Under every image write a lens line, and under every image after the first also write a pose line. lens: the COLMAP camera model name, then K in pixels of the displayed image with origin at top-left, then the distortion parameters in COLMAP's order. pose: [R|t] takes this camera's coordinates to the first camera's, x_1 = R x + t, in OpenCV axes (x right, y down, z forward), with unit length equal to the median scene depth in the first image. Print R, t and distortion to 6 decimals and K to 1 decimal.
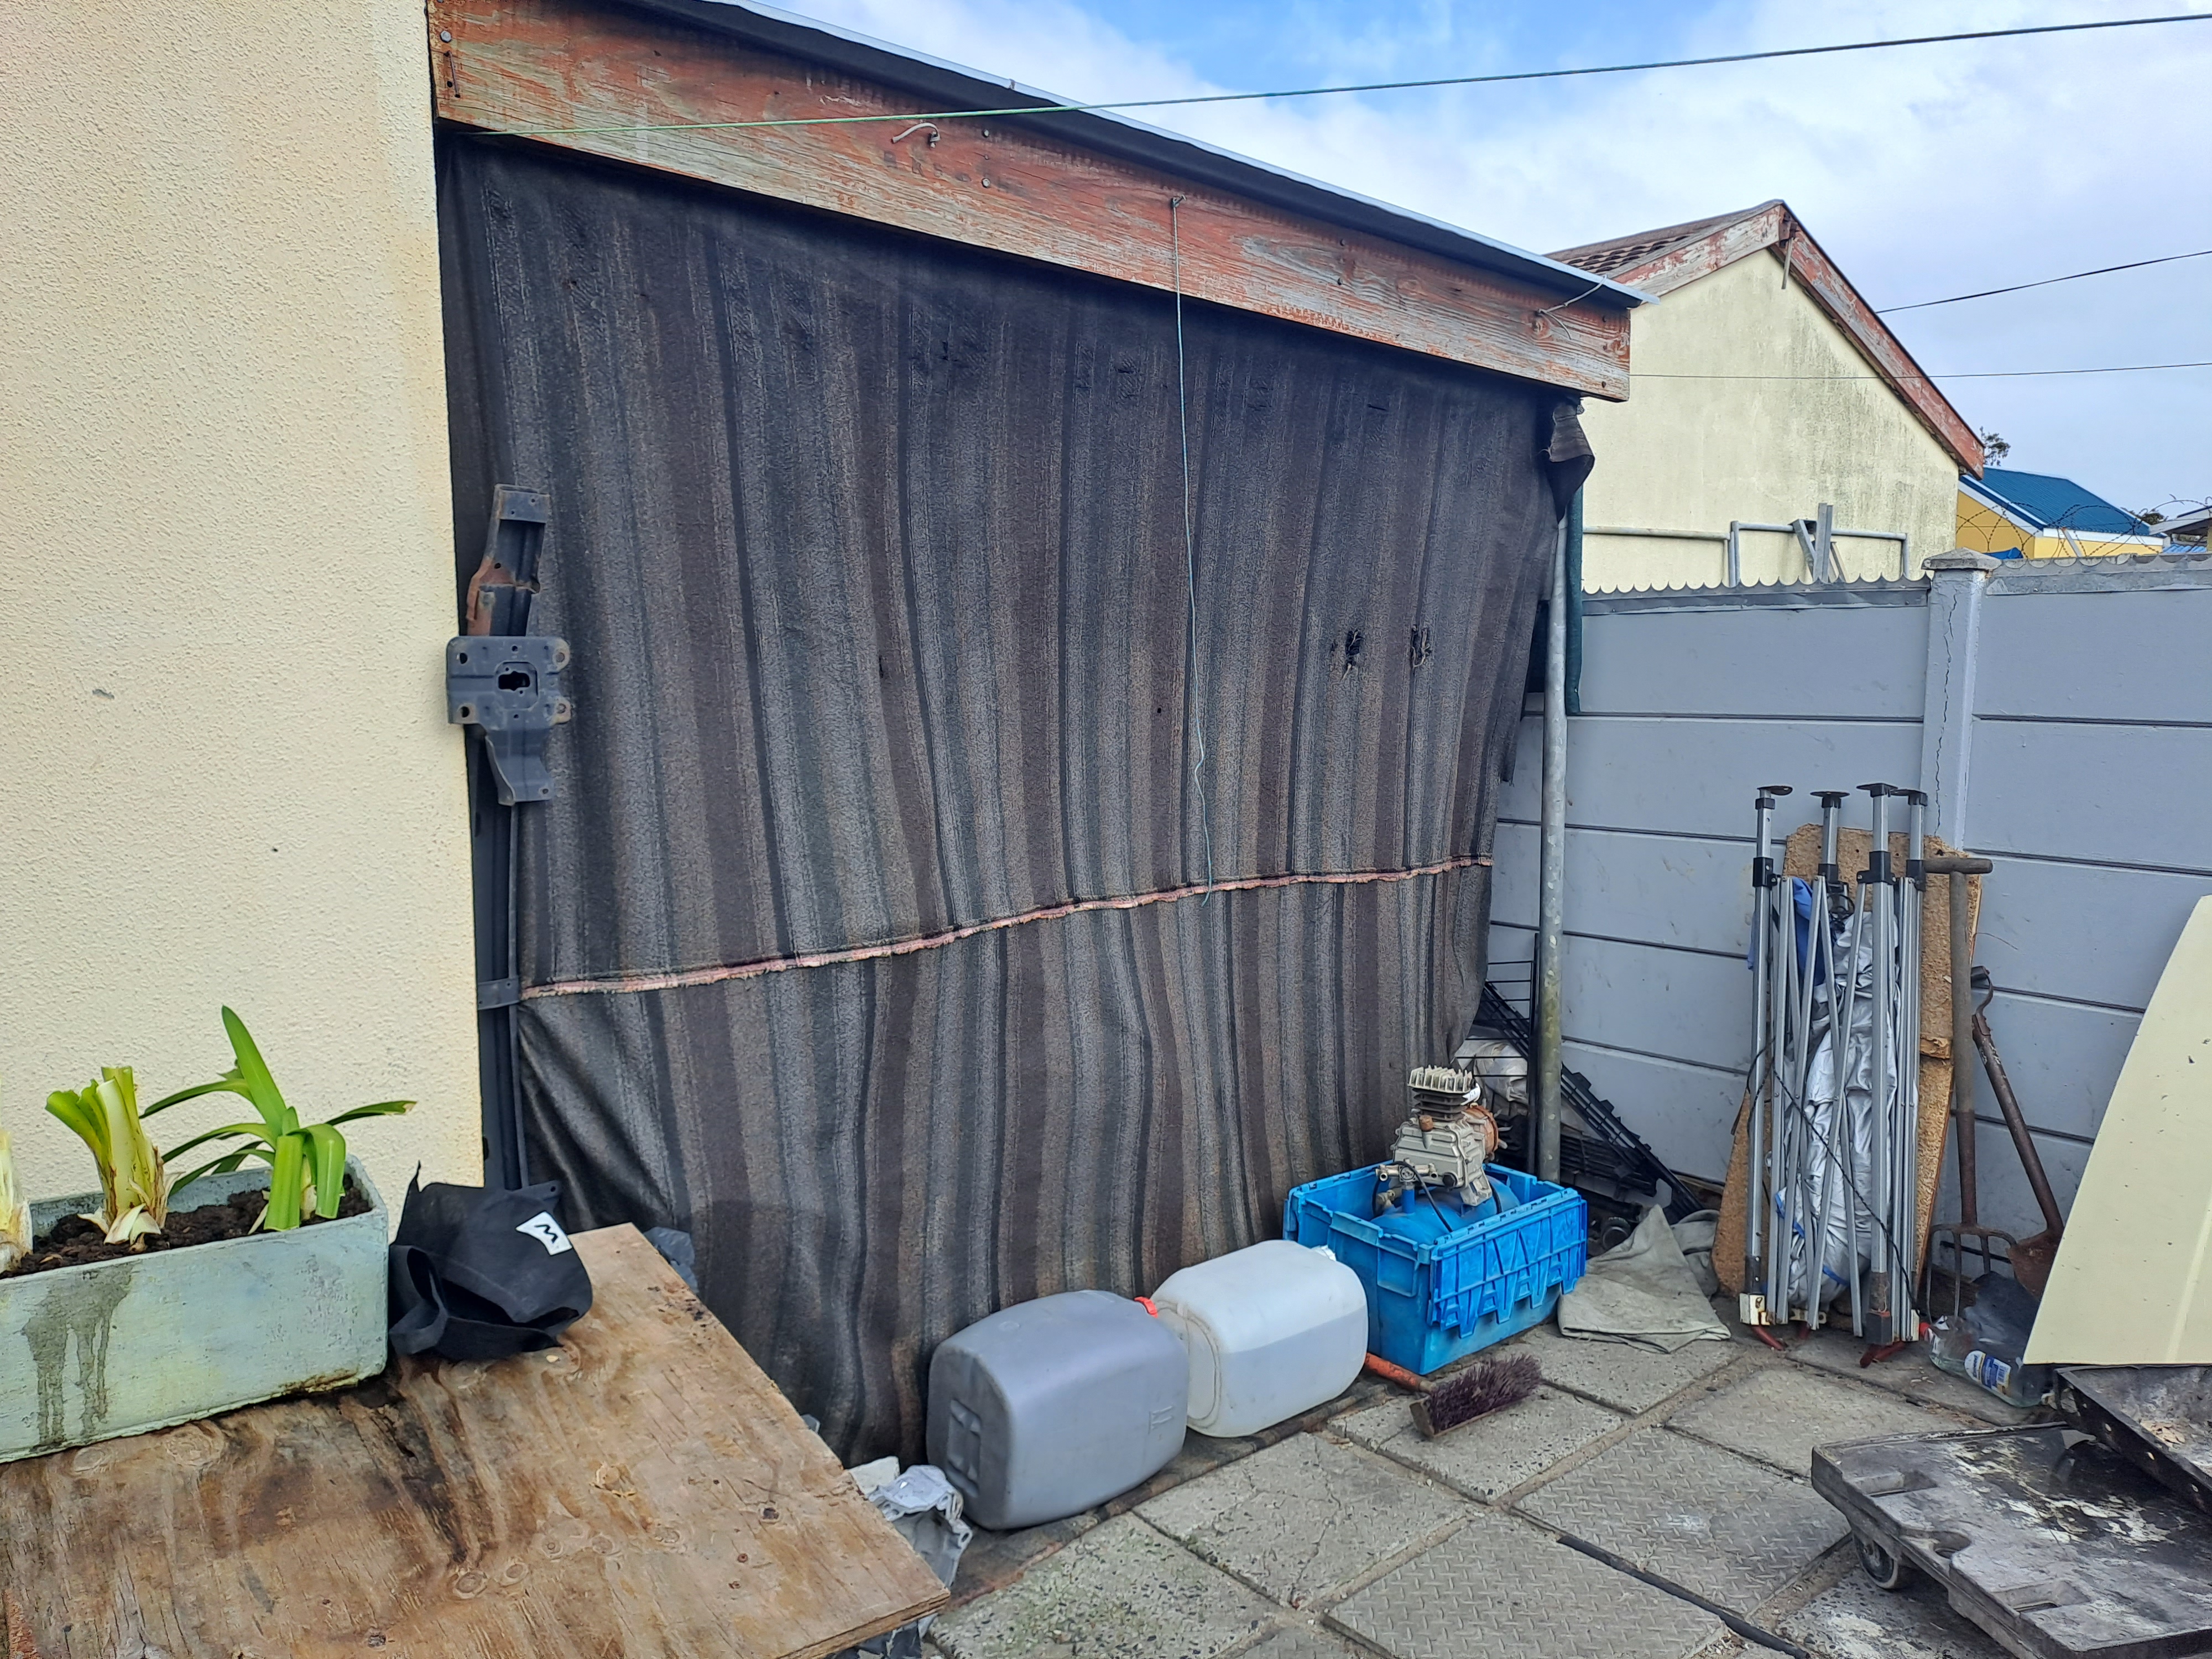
lens RADIAL K [[1600.3, 0, 1113.5], [0, 1600.3, 716.5], [0, 0, 1]] dist [0.006606, -0.001709]
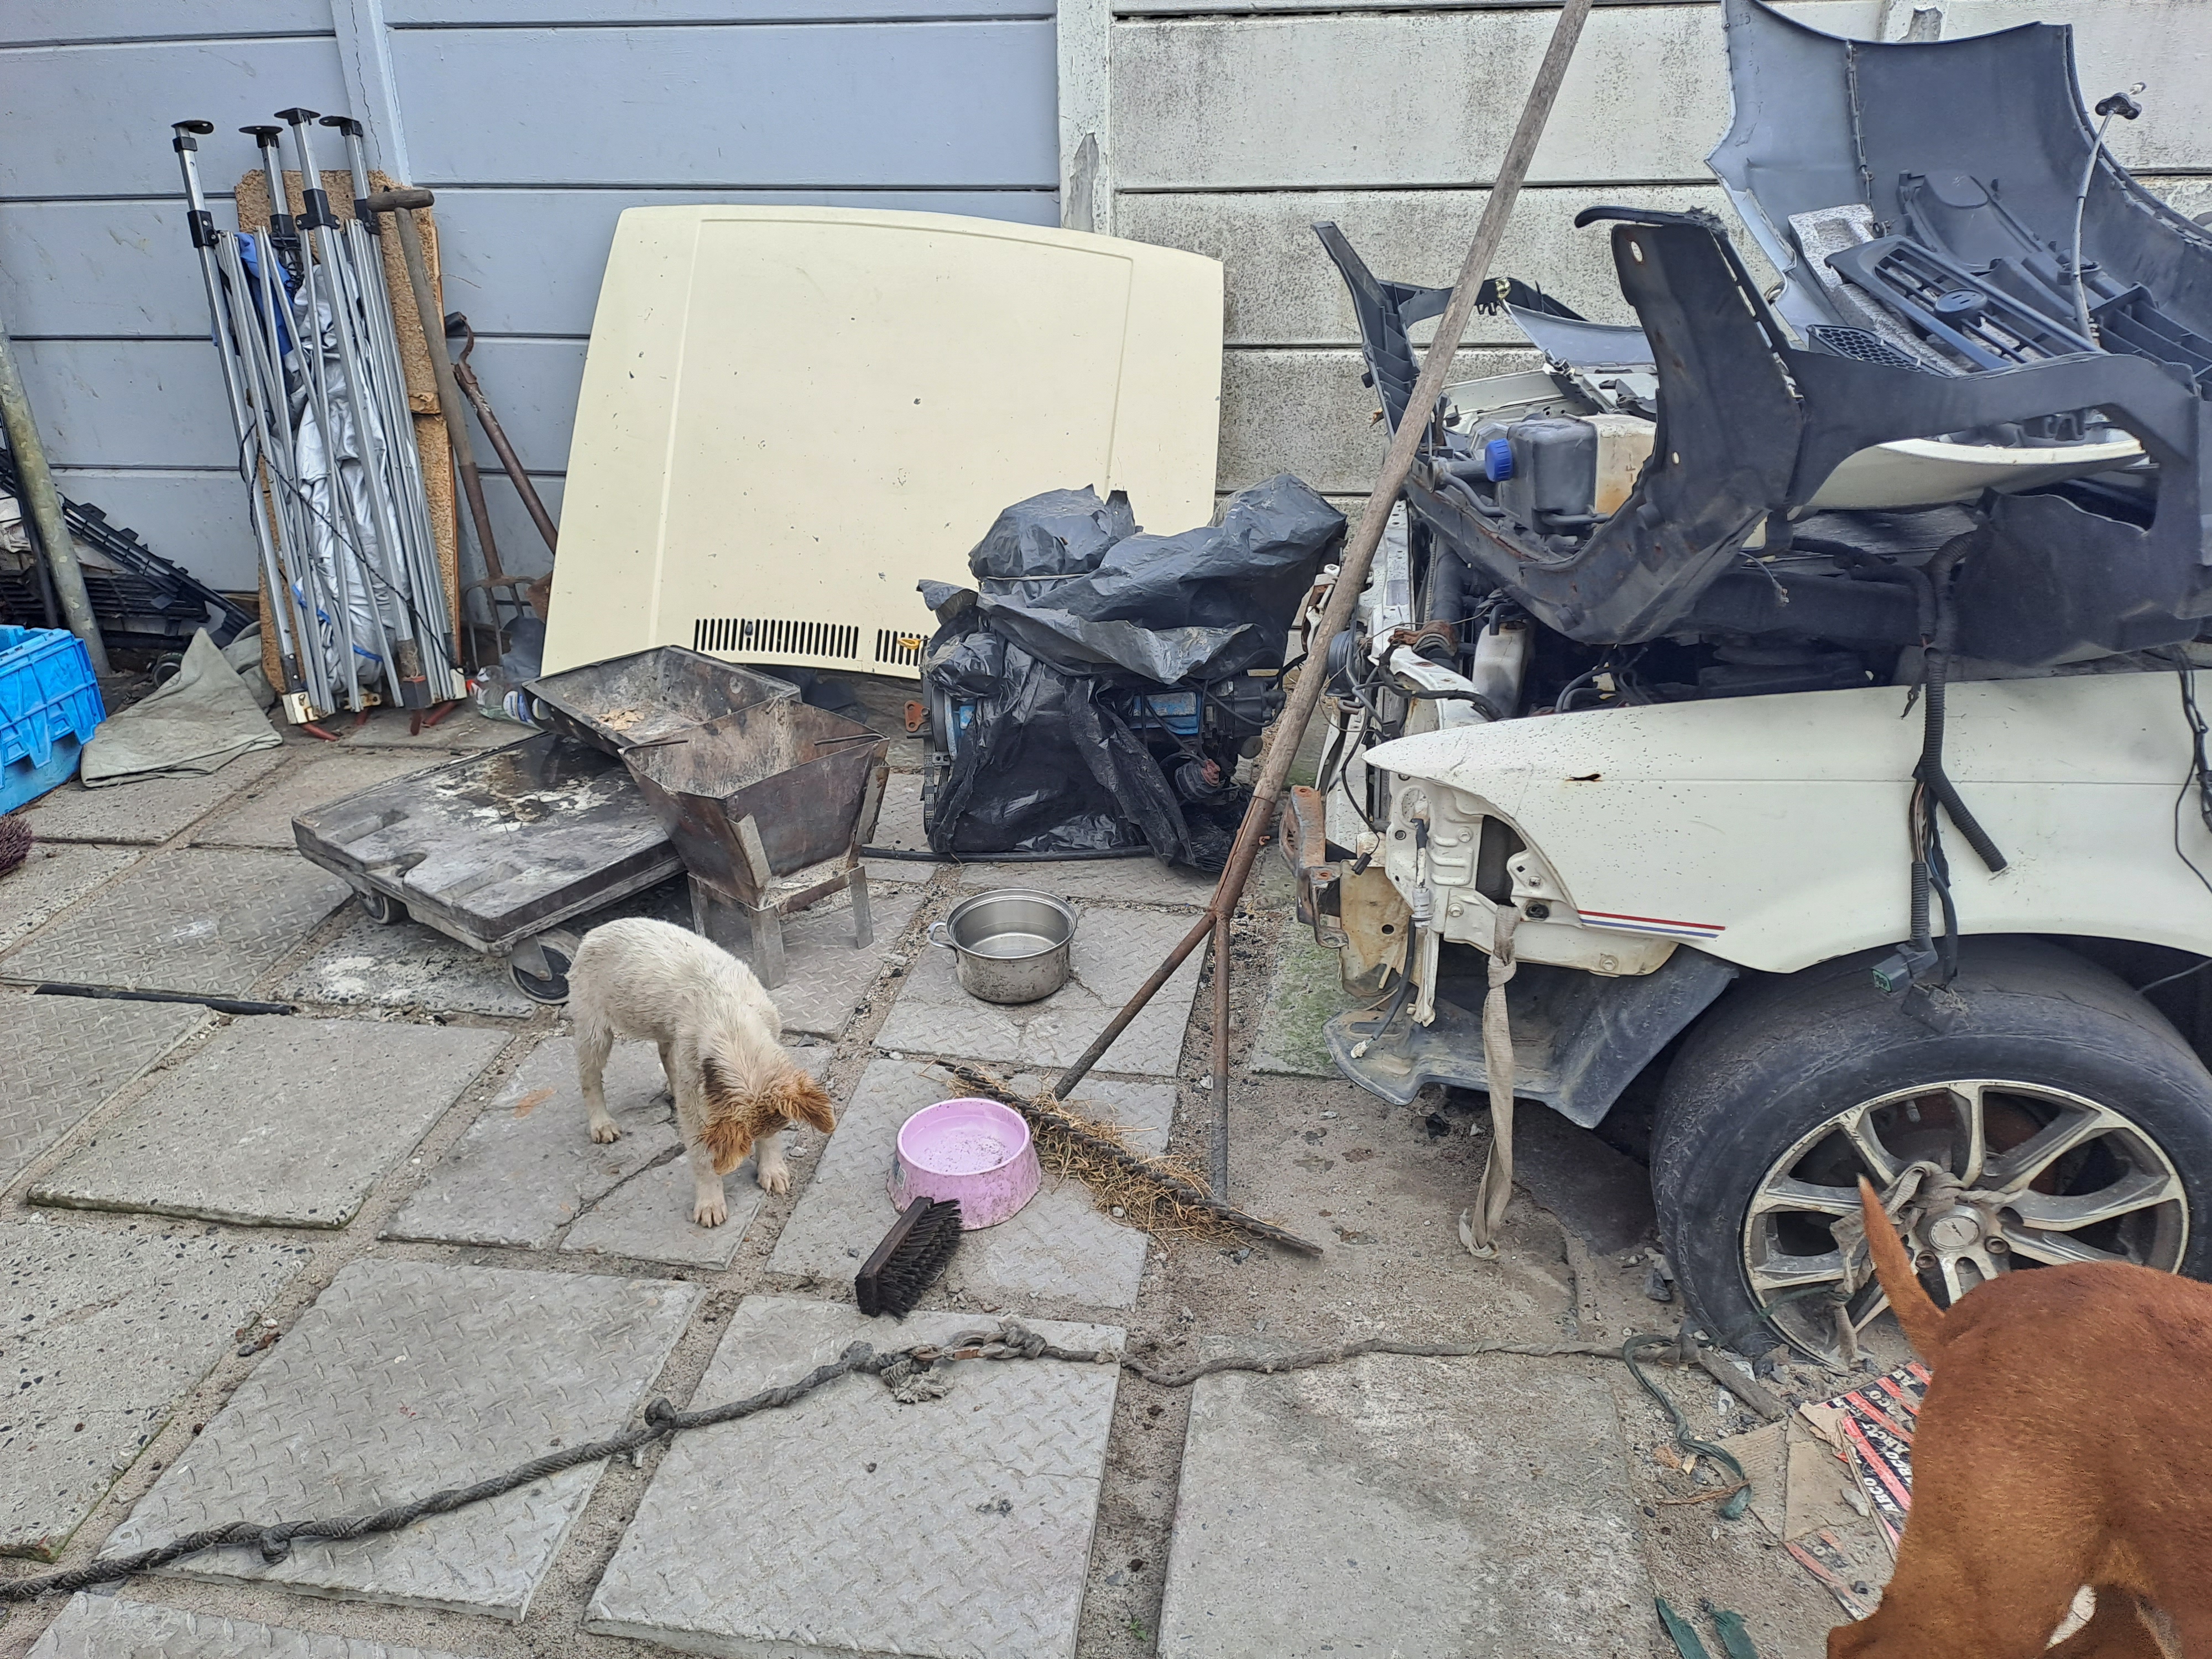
lens RADIAL K [[1600.3, 0, 1113.5], [0, 1600.3, 716.5], [0, 0, 1]] dist [0.006606, -0.001709]
pose [[0.775421, -0.241284, 0.583527, 0.226223], [0.042162, 0.941837, 0.333415, 0.079817], [-0.630035, -0.233935, 0.740493, -0.014940]]
